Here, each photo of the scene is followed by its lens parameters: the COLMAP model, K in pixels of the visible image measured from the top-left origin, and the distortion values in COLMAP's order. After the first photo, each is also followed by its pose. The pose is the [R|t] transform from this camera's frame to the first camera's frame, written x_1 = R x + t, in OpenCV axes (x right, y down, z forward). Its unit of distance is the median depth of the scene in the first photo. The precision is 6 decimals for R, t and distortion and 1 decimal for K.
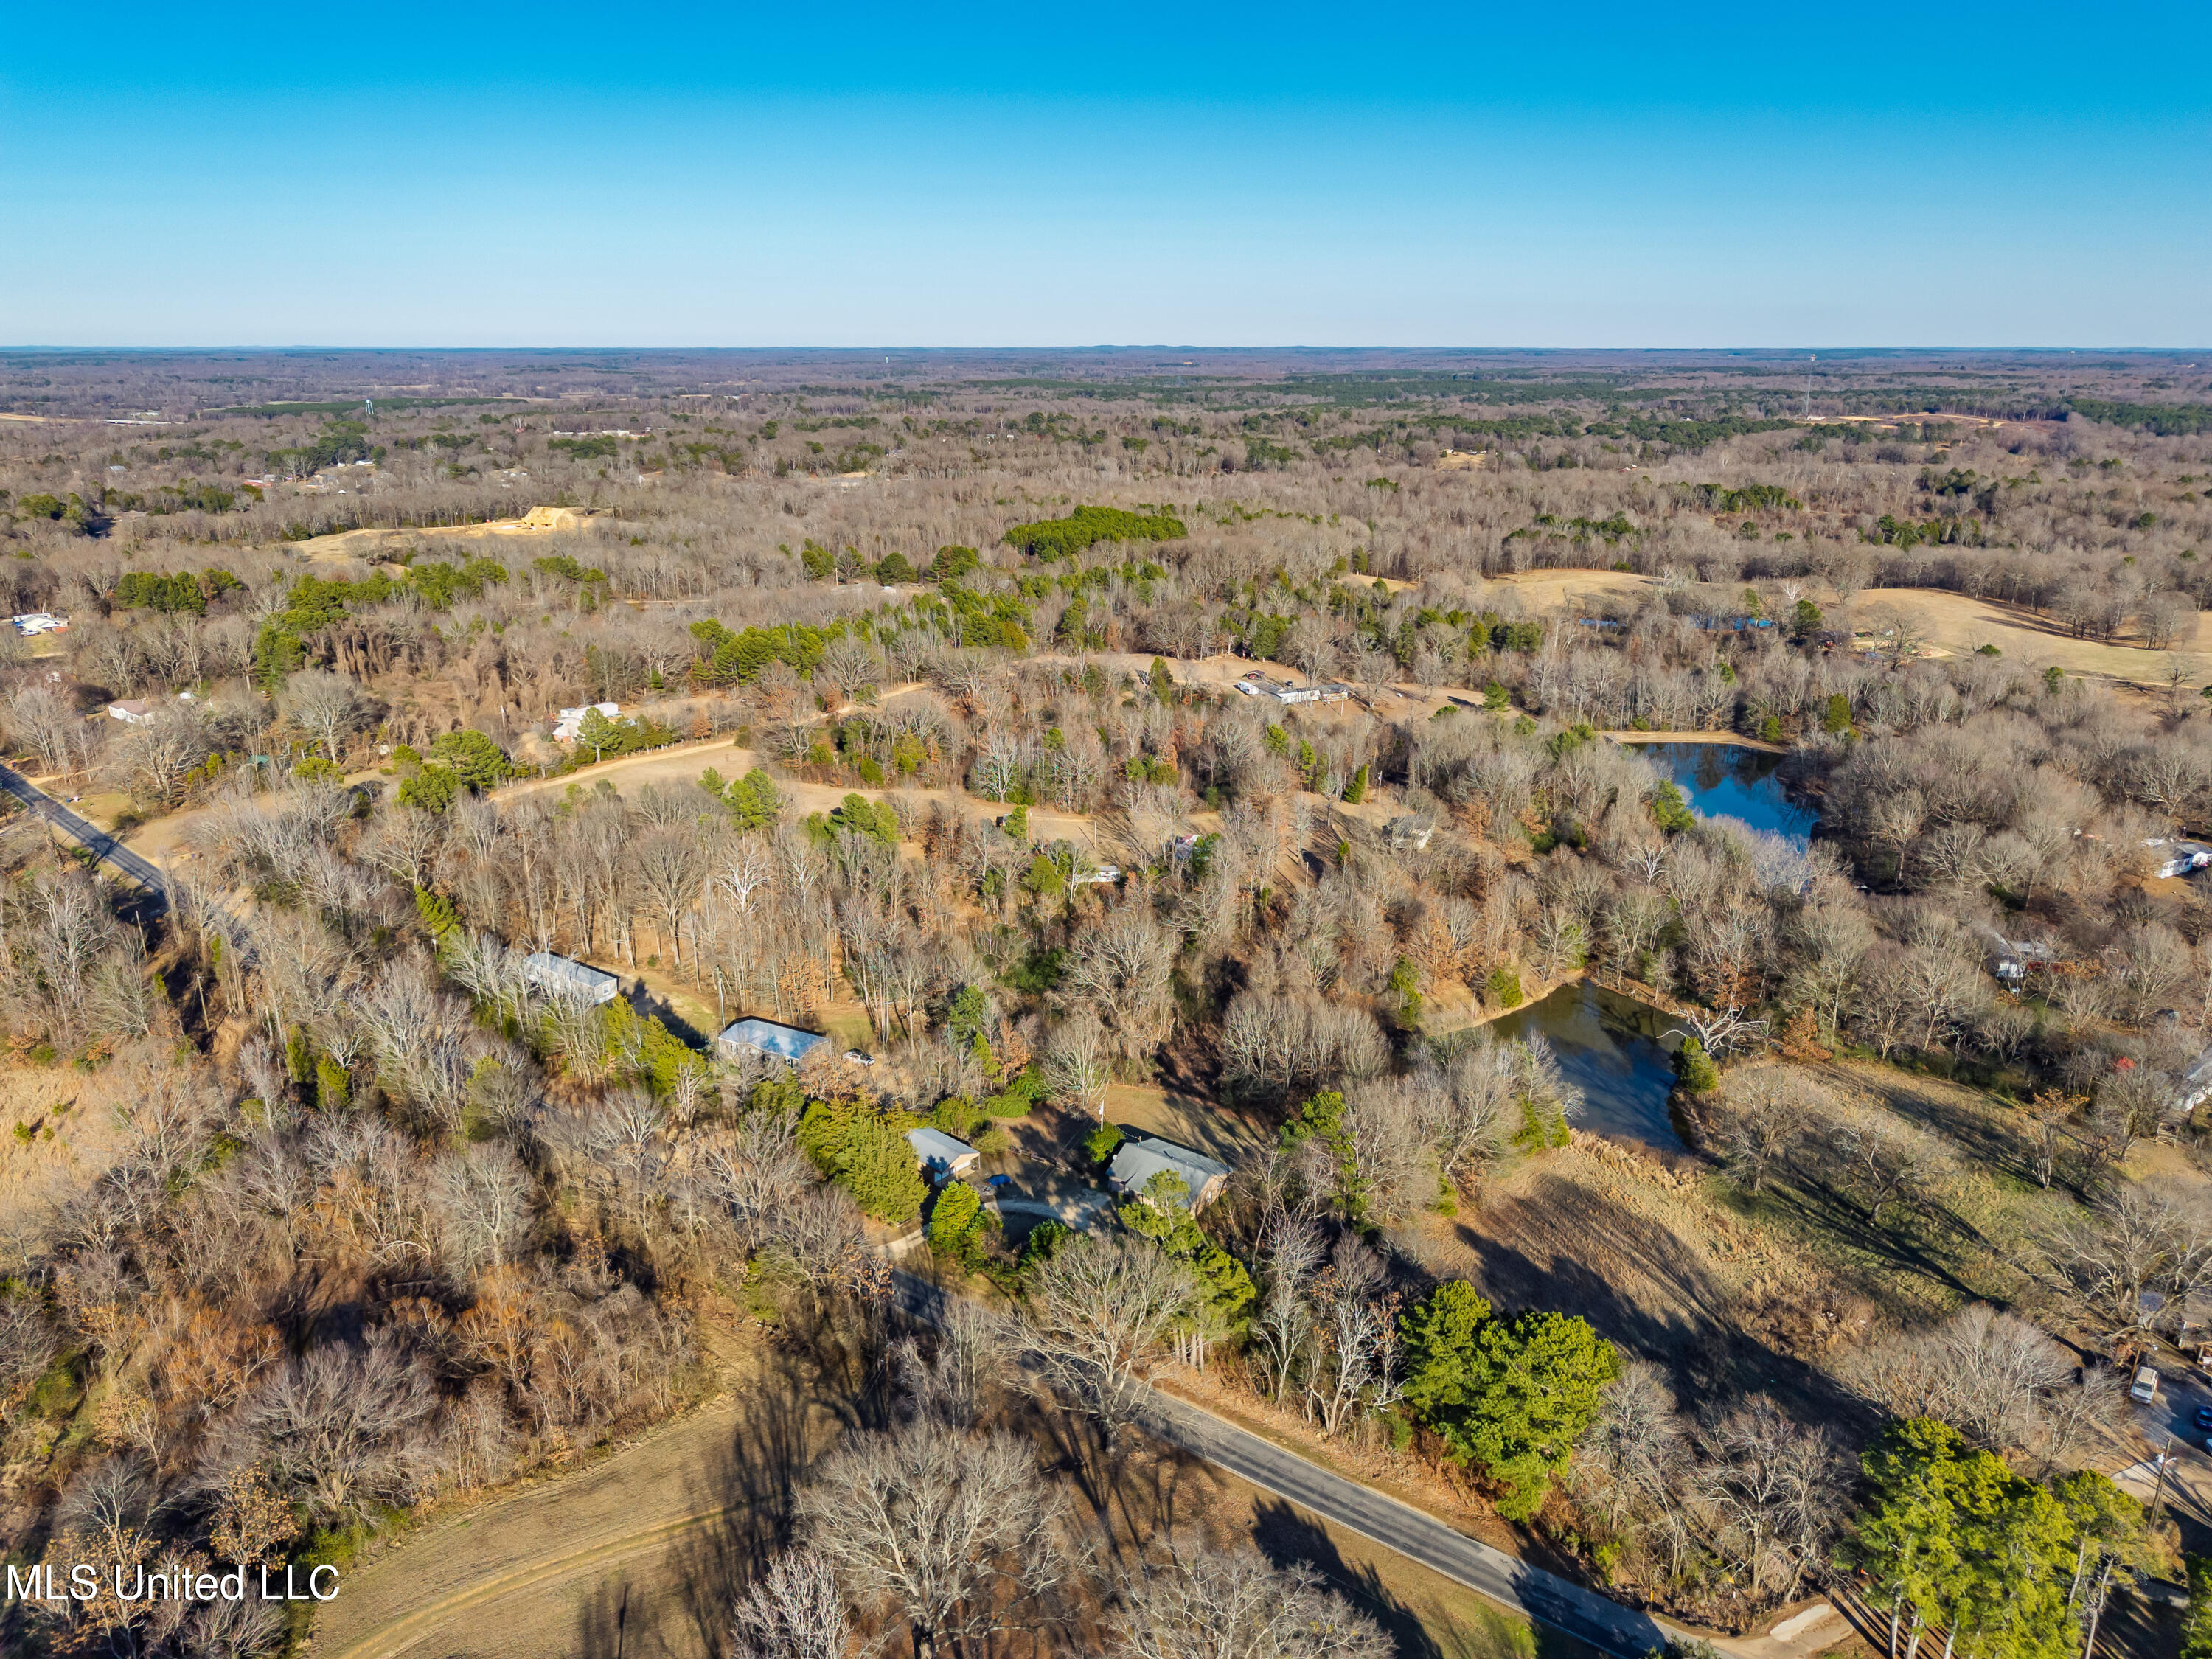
lens RADIAL K [[1556.1, 0, 1106.0], [0, 1556.1, 829.5], [0, 0, 1]] dist [0.038817, -0.031411]
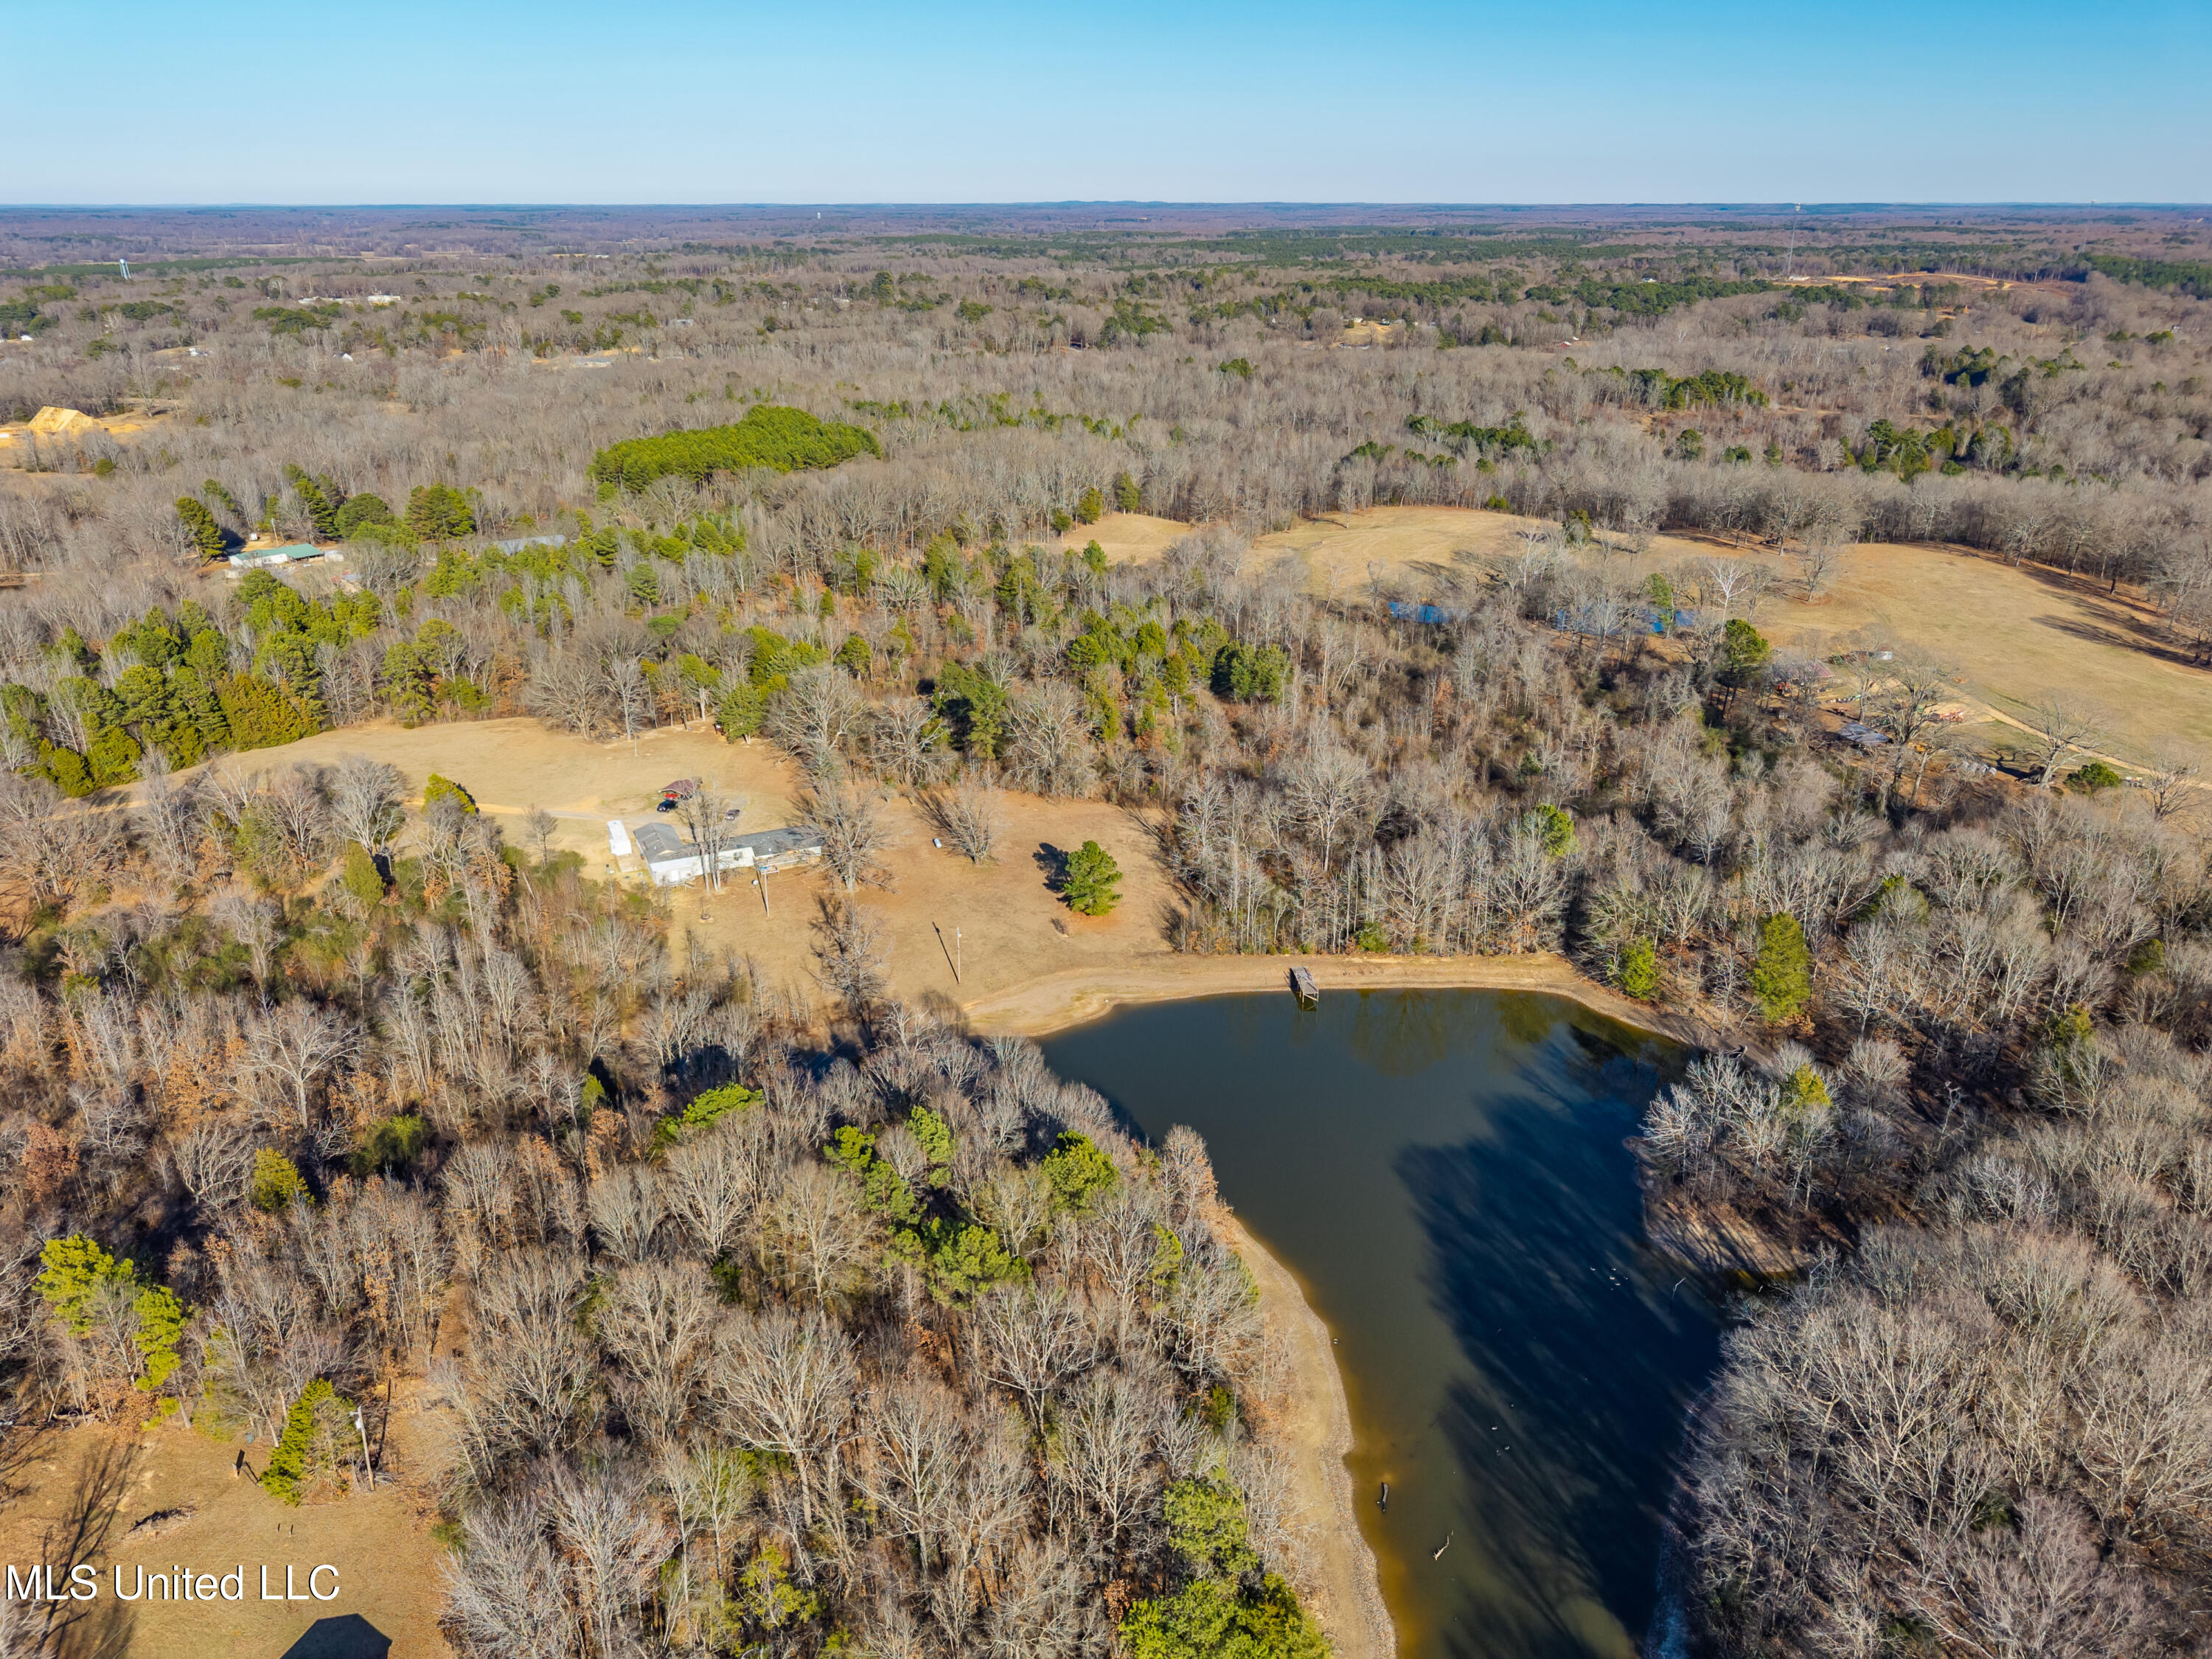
lens RADIAL K [[1511.6, 0, 1106.0], [0, 1511.6, 829.5], [0, 0, 1]] dist [0.024004, -0.016539]
pose [[0.999987, -0.003504, 0.003779, 0.122371], [0.003147, 0.995875, 0.090683, -0.068325], [-0.004081, -0.090670, 0.995873, 0.255882]]
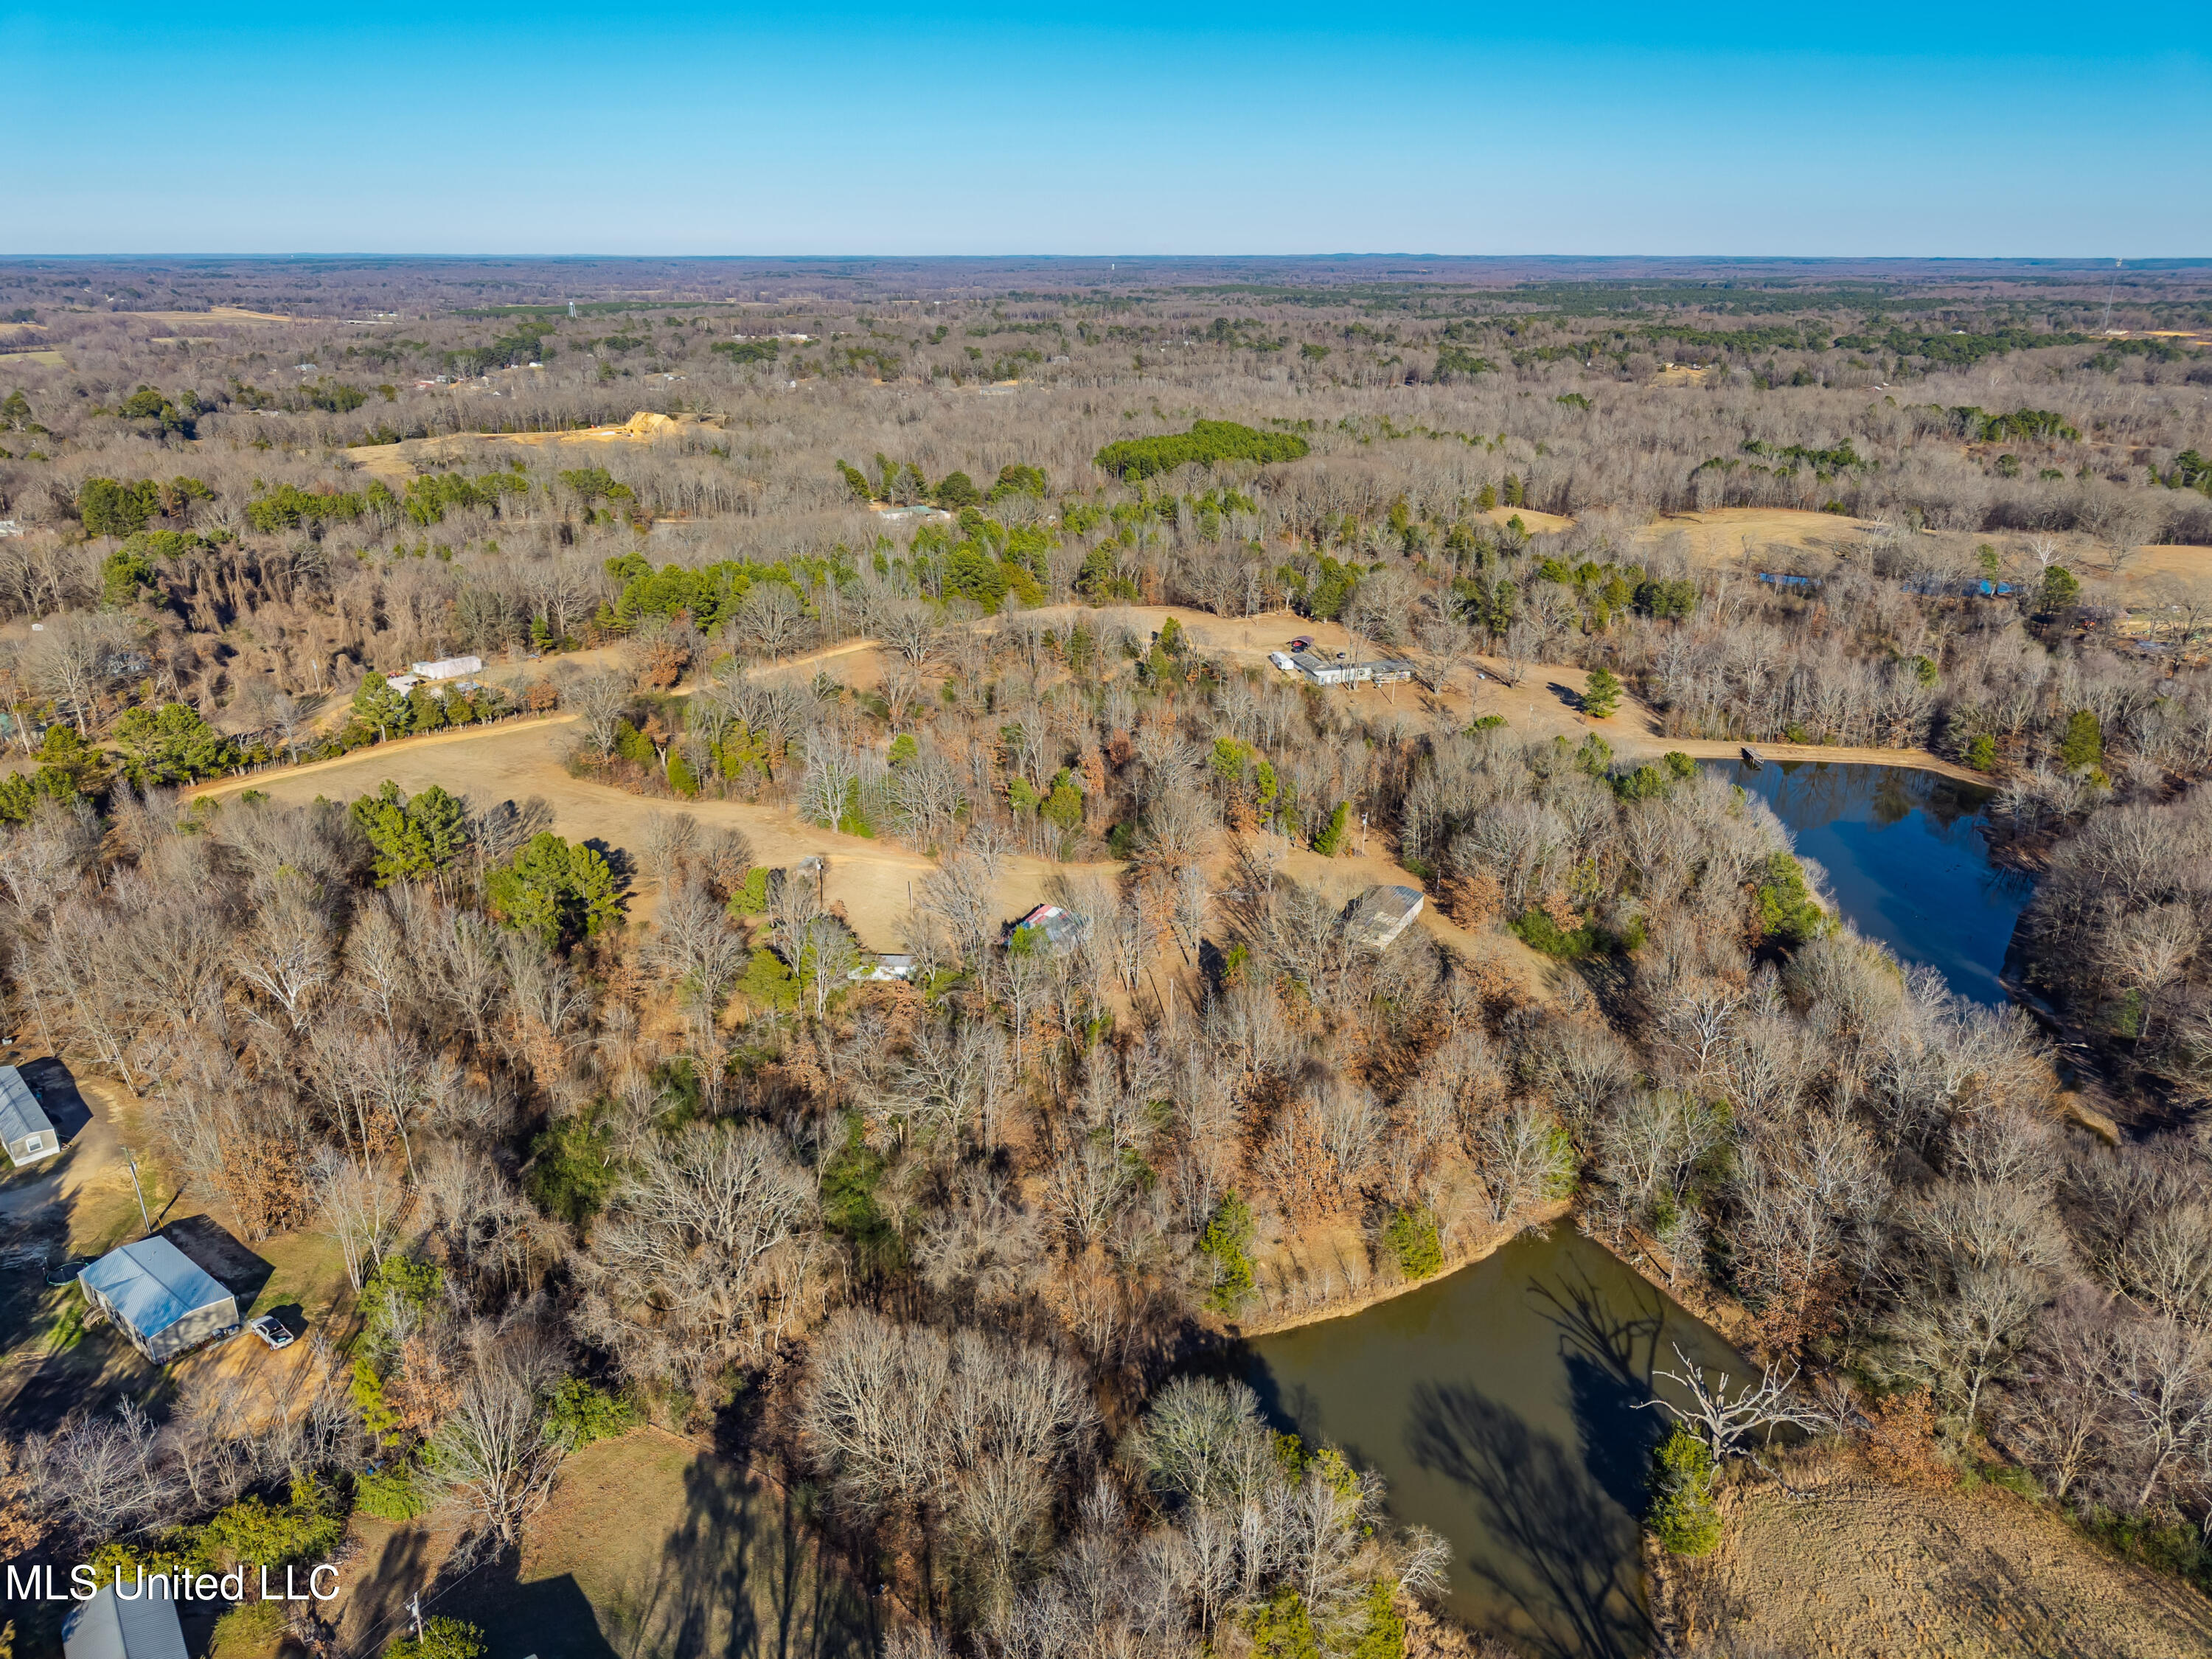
lens RADIAL K [[1511.6, 0, 1106.0], [0, 1511.6, 829.5], [0, 0, 1]] dist [0.024004, -0.016539]
pose [[0.988196, 0.056284, -0.142481, 0.058180], [-0.047426, 0.996769, 0.064826, -0.025461], [0.145669, -0.057304, 0.987672, 0.111488]]
